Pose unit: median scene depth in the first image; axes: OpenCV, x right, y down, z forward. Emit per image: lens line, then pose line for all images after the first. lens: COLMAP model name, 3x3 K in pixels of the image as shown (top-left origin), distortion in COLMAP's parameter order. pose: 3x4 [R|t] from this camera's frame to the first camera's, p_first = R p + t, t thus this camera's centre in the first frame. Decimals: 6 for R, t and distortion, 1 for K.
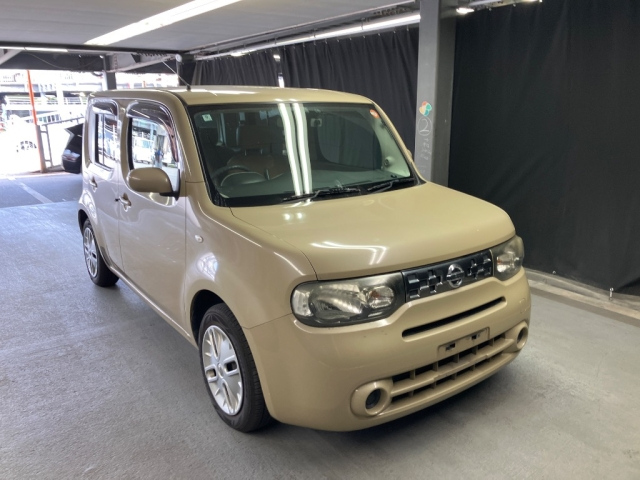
lens RADIAL K [[529.5, 0, 320.0], [0, 529.5, 240.0], [0, 0, 1]] dist [-0.012805, -0.012831]
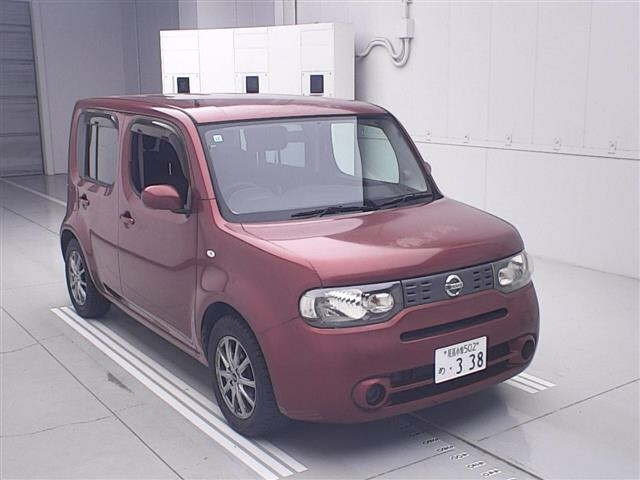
lens RADIAL K [[810.8, 0, 320.0], [0, 810.8, 240.0], [0, 0, 1]] dist [-0.017816, -0.019609]
pose [[0.999112, -0.005094, -0.041819, 0.050652], [0.003163, 0.998931, -0.046120, 0.045144], [0.042010, 0.045947, 0.998060, -0.584785]]
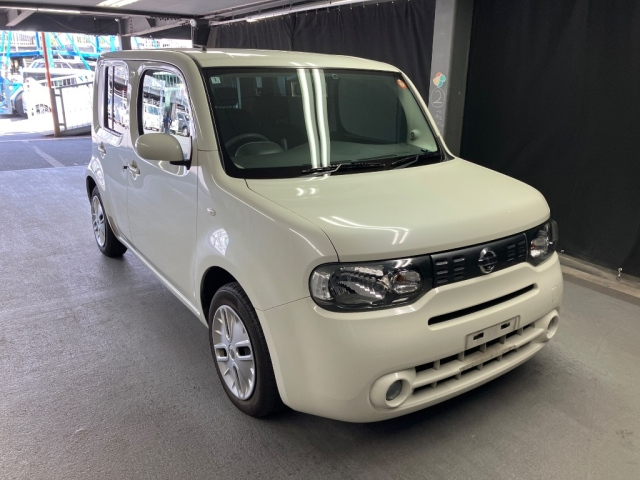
lens RADIAL K [[529.5, 0, 320.0], [0, 529.5, 240.0], [0, 0, 1]] dist [-0.012805, -0.012831]
pose [[0.999348, 0.030741, -0.018932, -0.017077], [-0.029685, 0.998113, 0.053748, -0.008321], [0.020548, -0.053151, 0.998375, 0.065185]]
